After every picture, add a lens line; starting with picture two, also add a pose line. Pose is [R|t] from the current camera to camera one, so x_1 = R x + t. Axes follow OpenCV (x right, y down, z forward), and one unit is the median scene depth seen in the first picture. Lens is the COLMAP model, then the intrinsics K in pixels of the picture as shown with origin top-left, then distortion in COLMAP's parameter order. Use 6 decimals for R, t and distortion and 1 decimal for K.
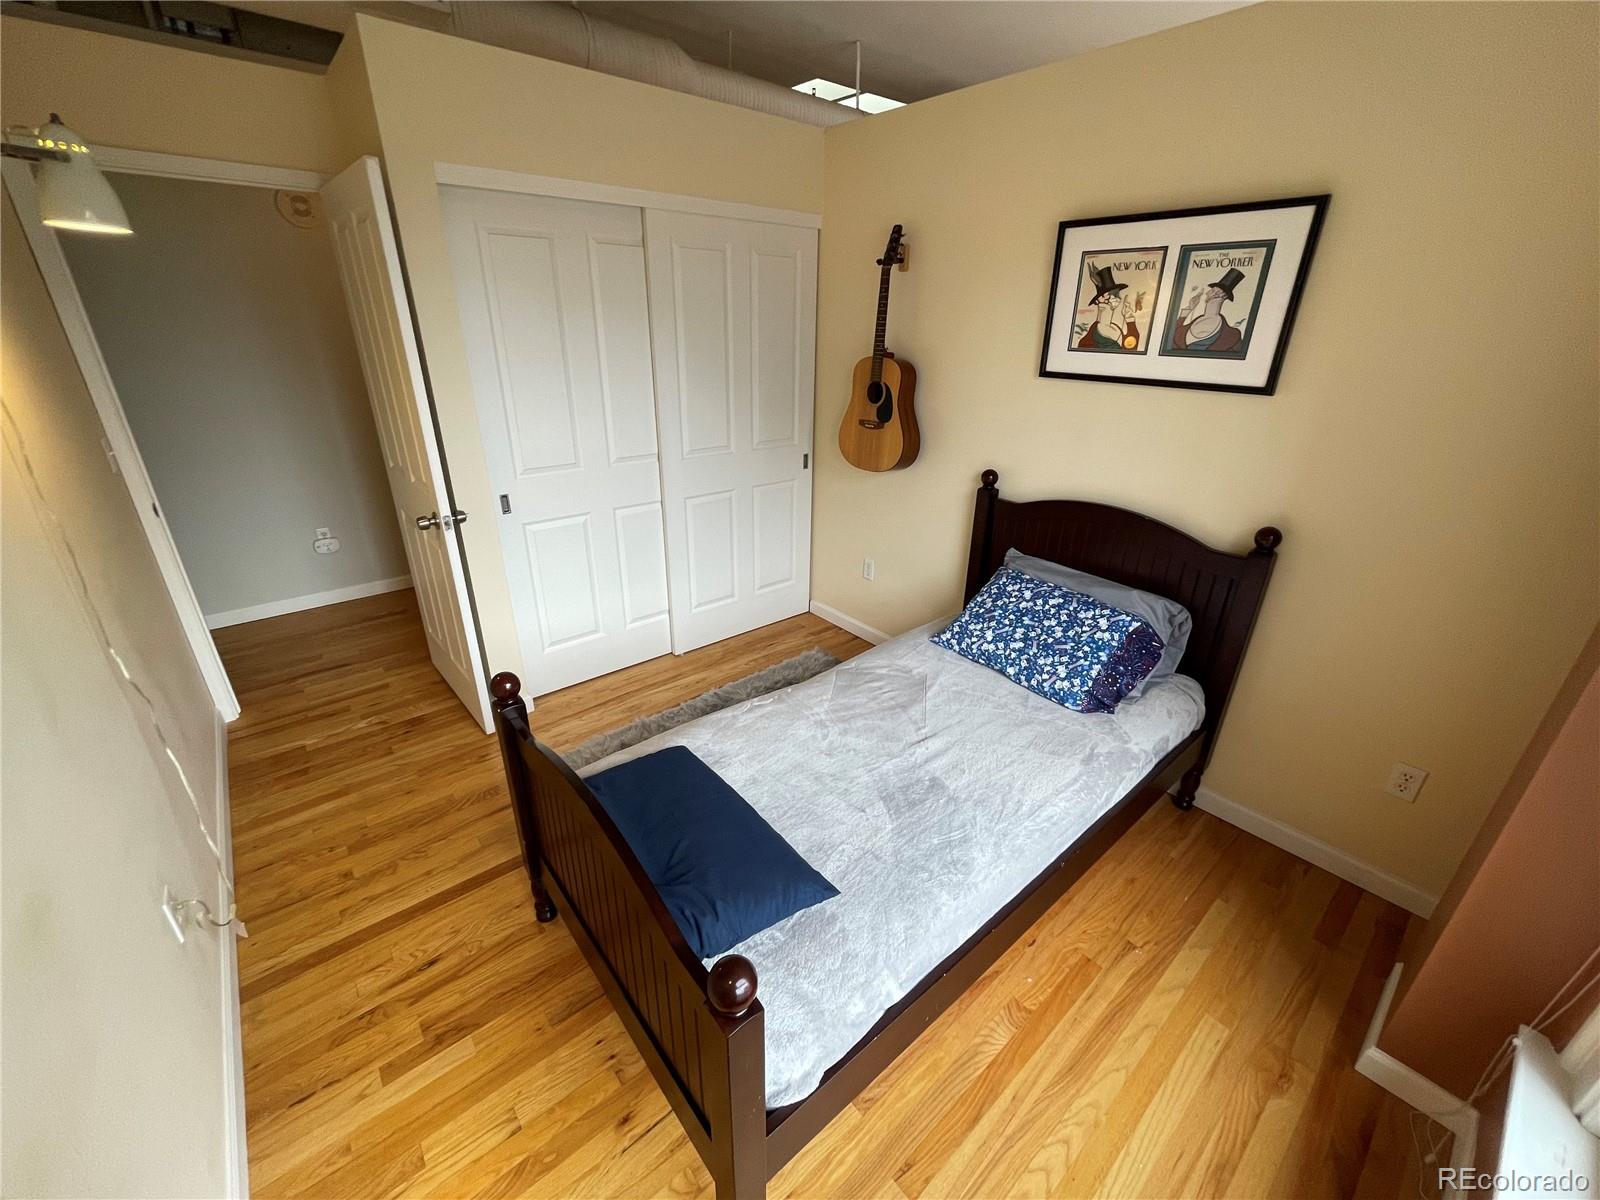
lens RADIAL K [[641.4, 0, 802.1], [0, 641.4, 593.2], [0, 0, 1]] dist [0.001497, -0.000453]
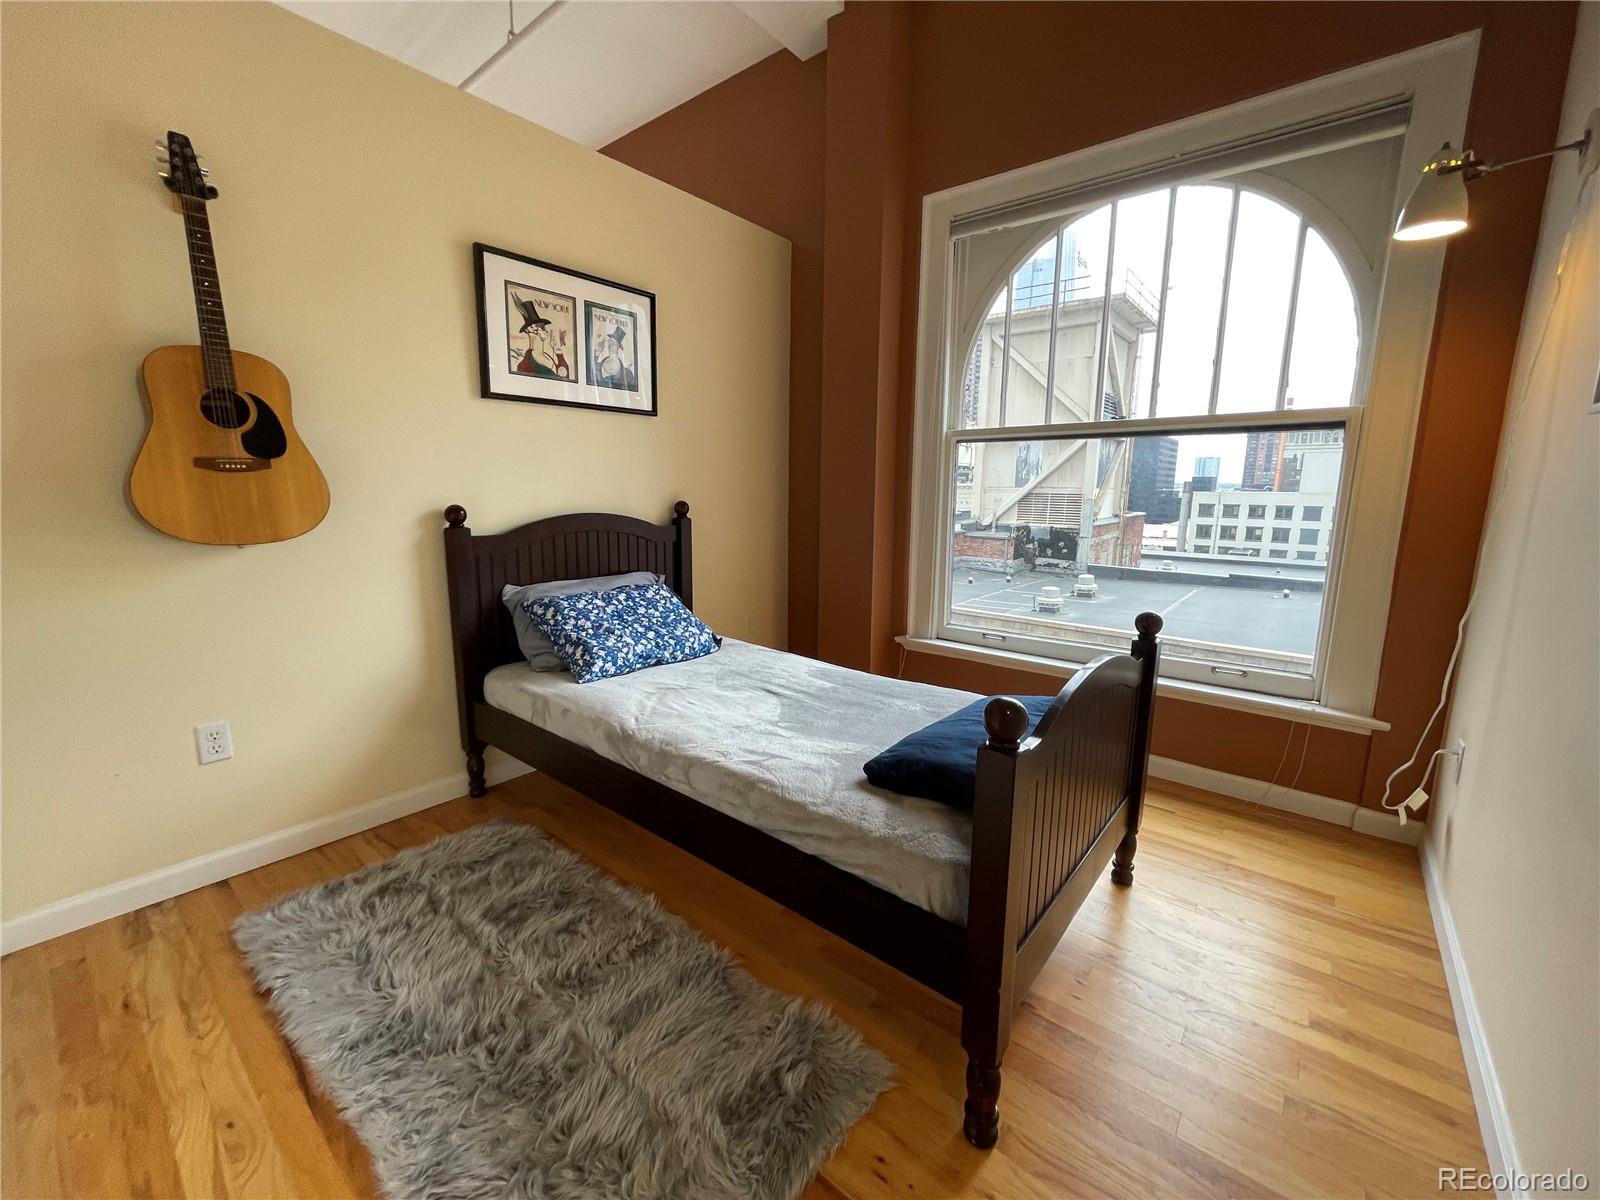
lens RADIAL K [[641.4, 0, 808.7], [0, 641.4, 591.2], [0, 0, 1]] dist [0.001497, -0.000453]
pose [[-0.180539, -0.181452, 0.966685, -0.748430], [0.375596, 0.895633, 0.238262, -0.143284], [-0.909029, 0.406099, -0.093544, 0.854109]]
